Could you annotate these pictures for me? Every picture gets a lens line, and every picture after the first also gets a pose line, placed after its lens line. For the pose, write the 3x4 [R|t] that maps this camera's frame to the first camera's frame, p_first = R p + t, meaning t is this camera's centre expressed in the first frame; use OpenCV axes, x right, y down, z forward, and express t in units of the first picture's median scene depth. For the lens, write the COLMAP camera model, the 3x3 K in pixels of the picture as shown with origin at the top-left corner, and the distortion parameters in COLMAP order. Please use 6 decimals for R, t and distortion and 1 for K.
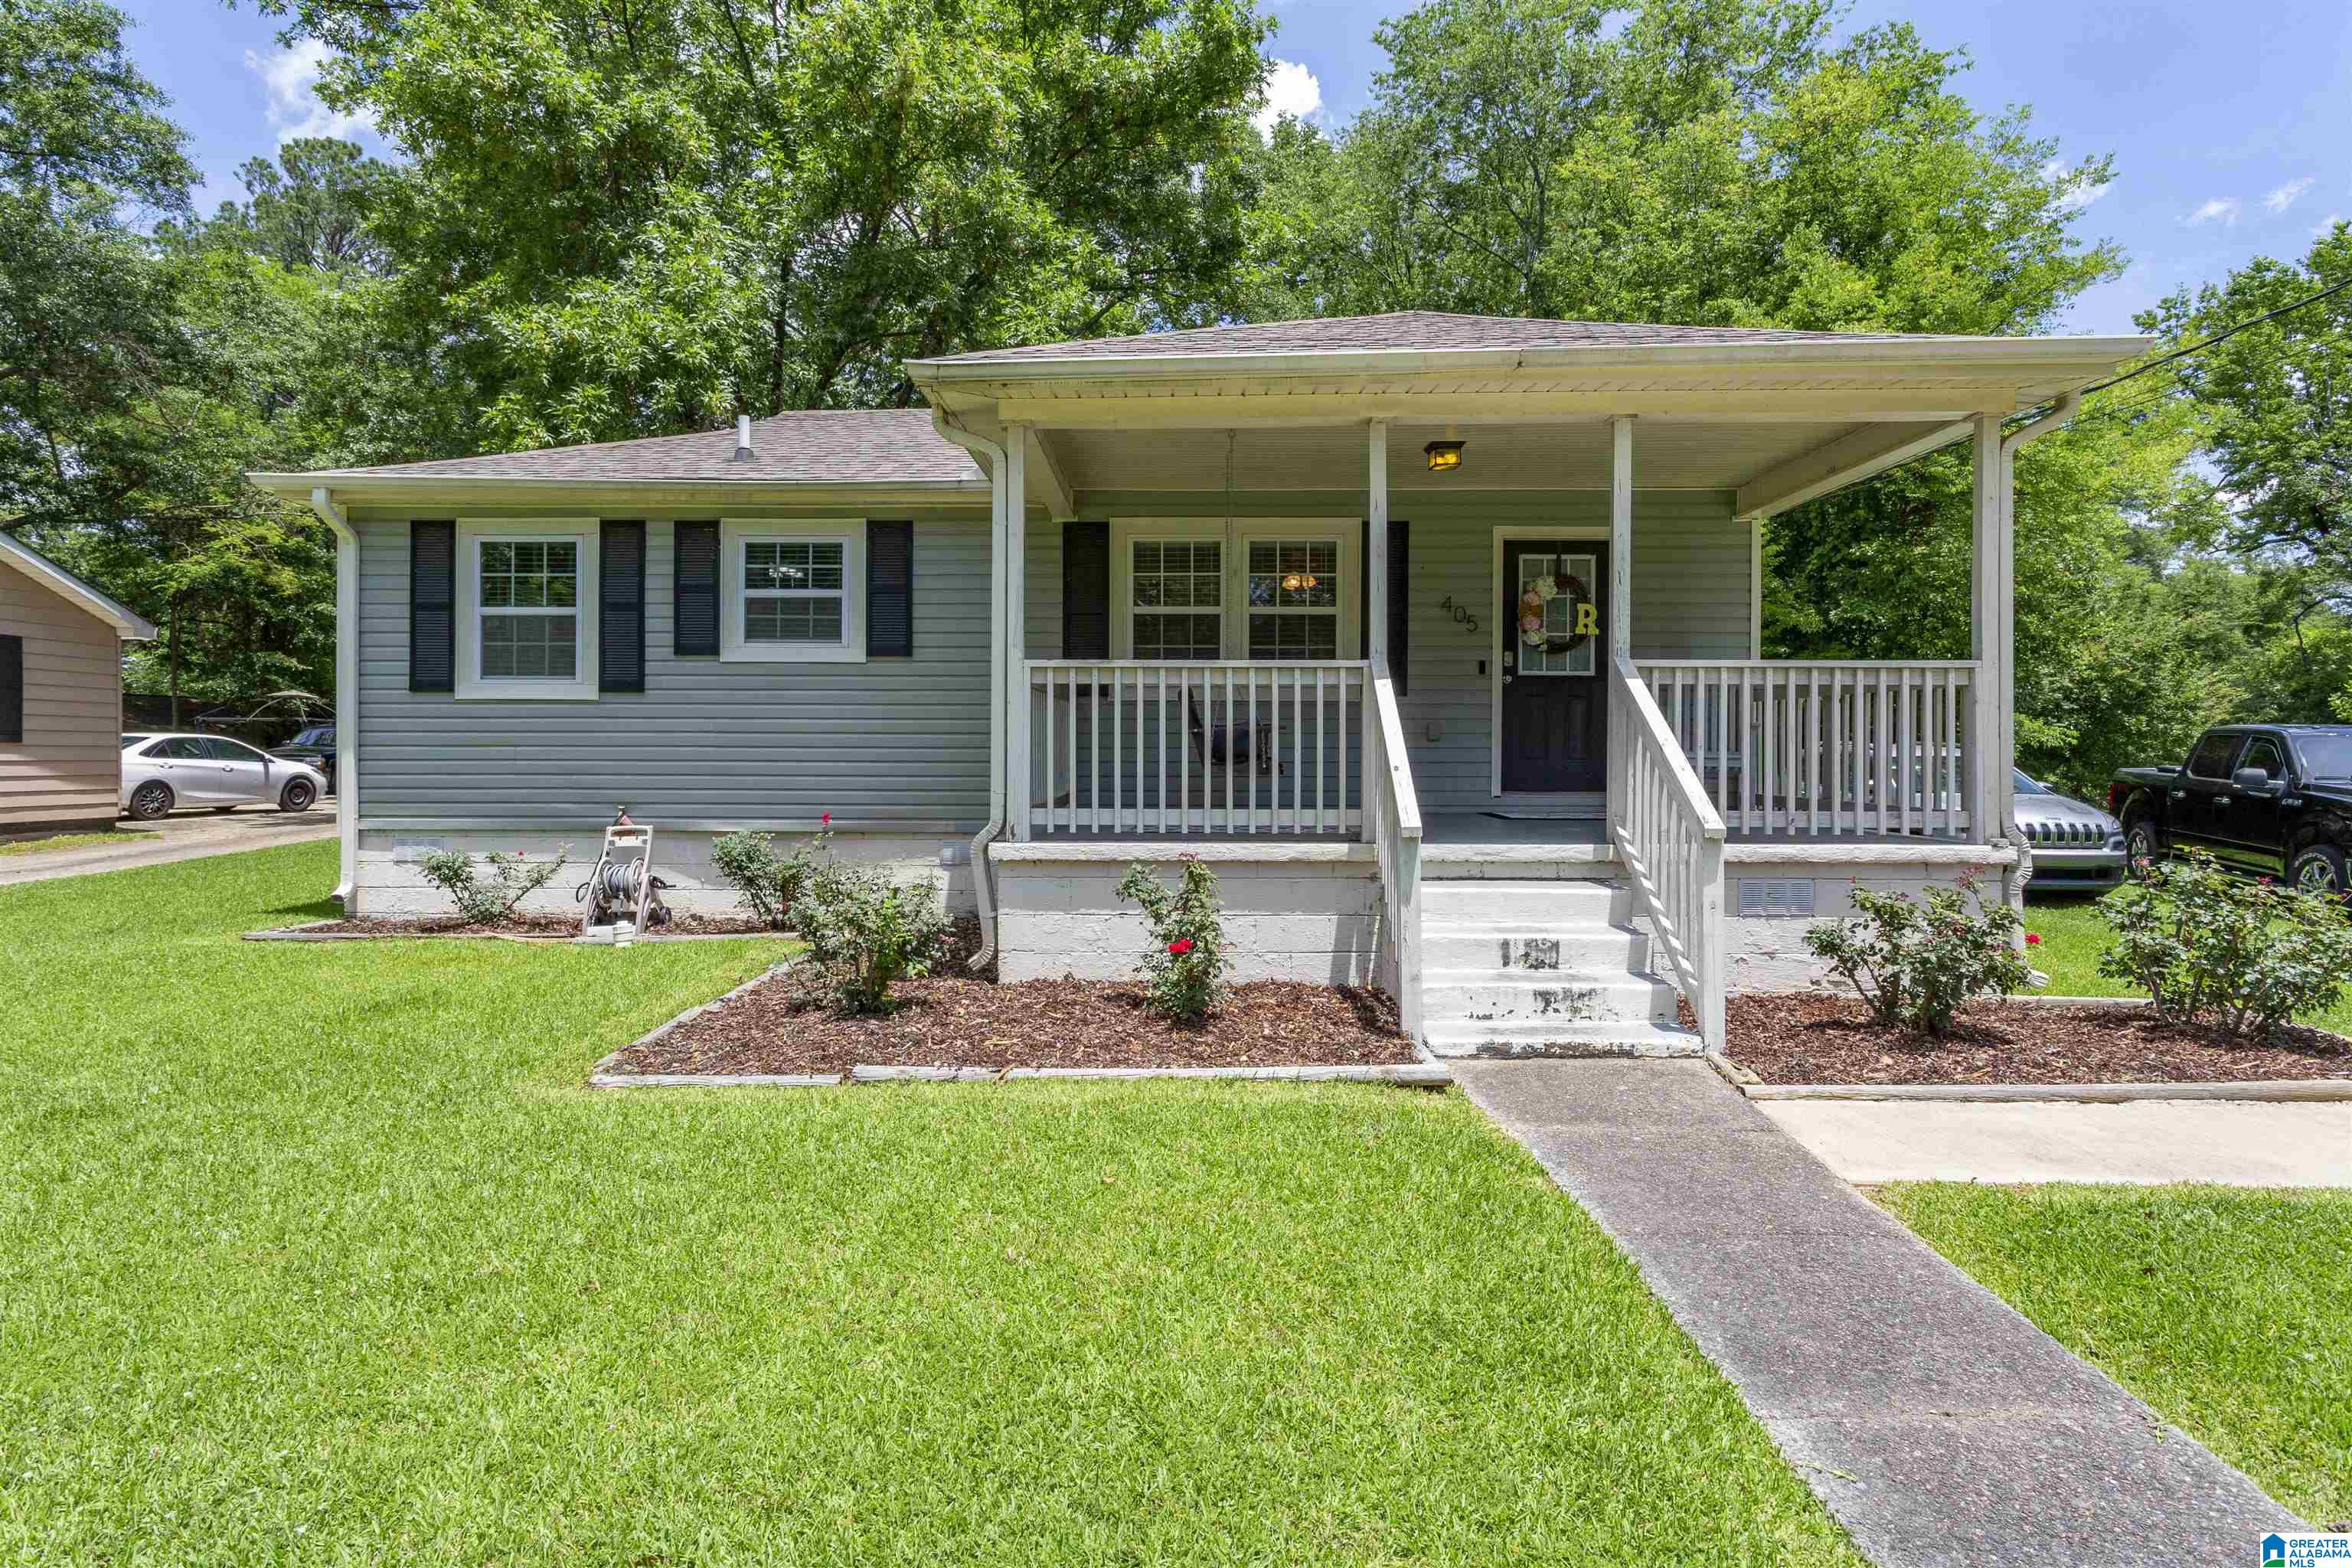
lens RADIAL K [[1296.2, 0, 1175.5], [0, 1296.2, 783.6], [0, 0, 1]] dist [-0.017134, 0.001317]
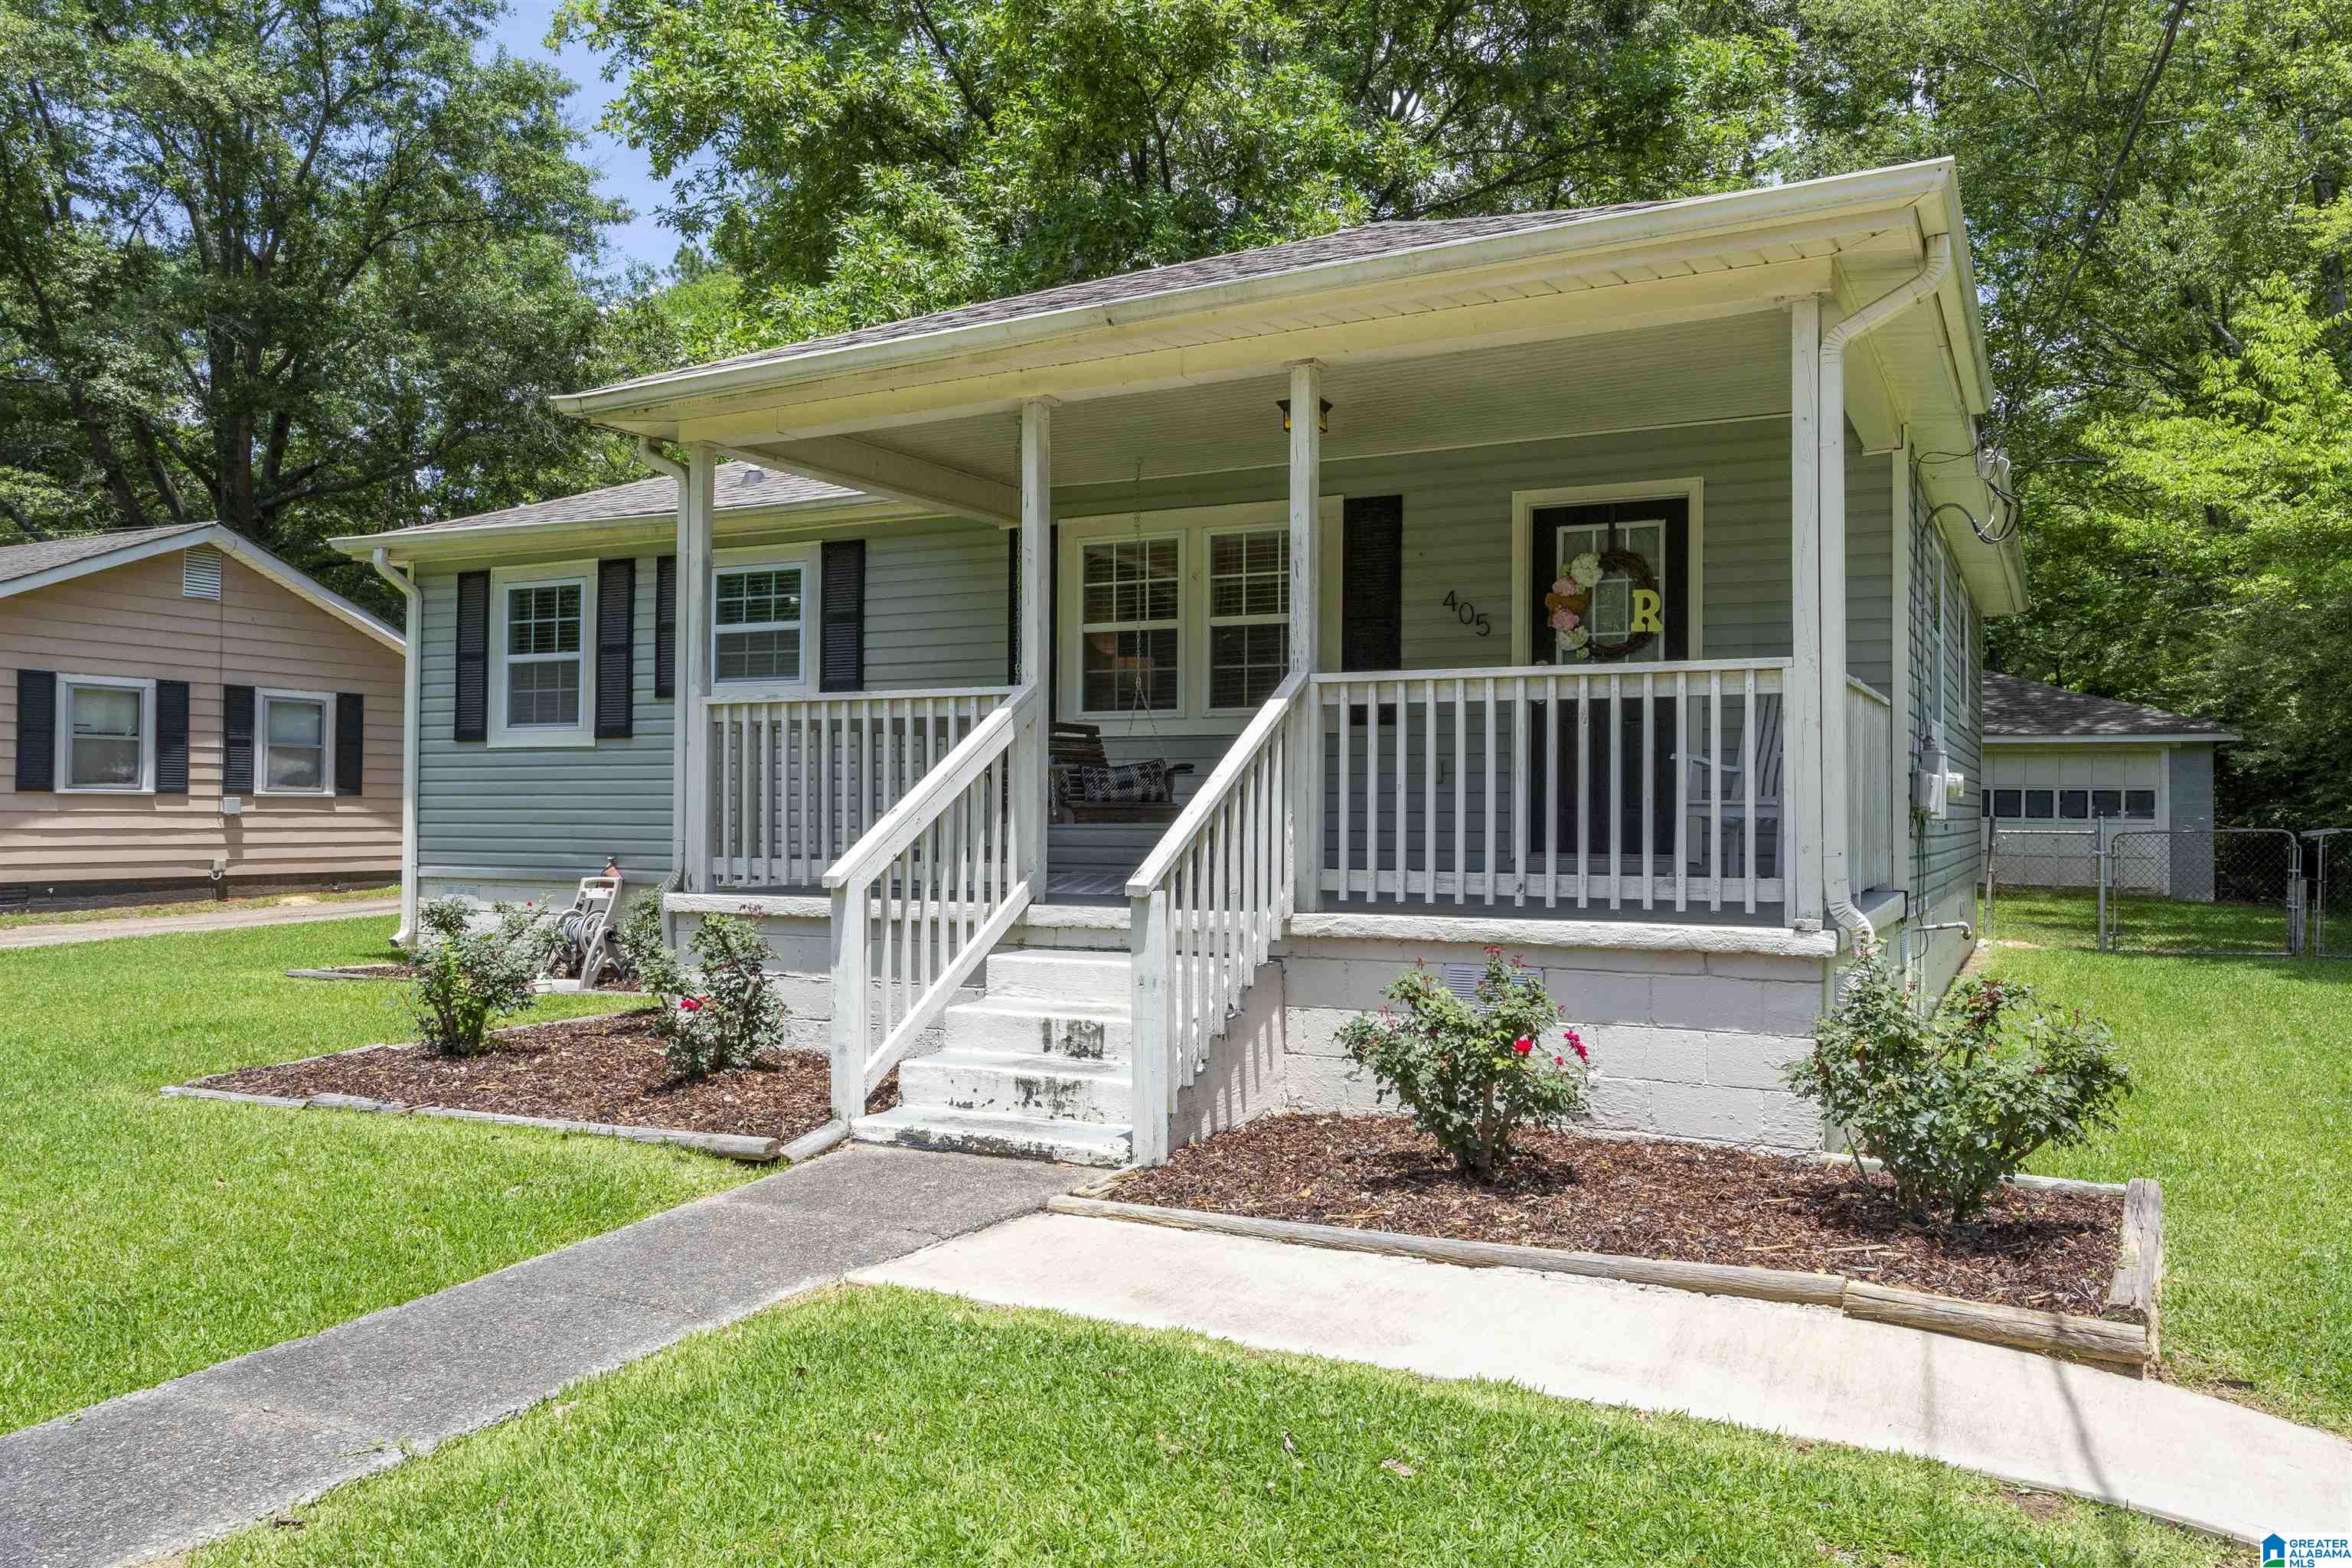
lens RADIAL K [[1786.1, 0, 1173.3], [0, 1786.1, 777.4], [0, 0, 1]] dist [-0.025874, 0.008948]
pose [[0.897884, -0.009875, -0.440121, 0.527676], [-0.005964, 0.999384, -0.034590, 0.001951], [0.440191, 0.033682, 0.897272, -0.004395]]
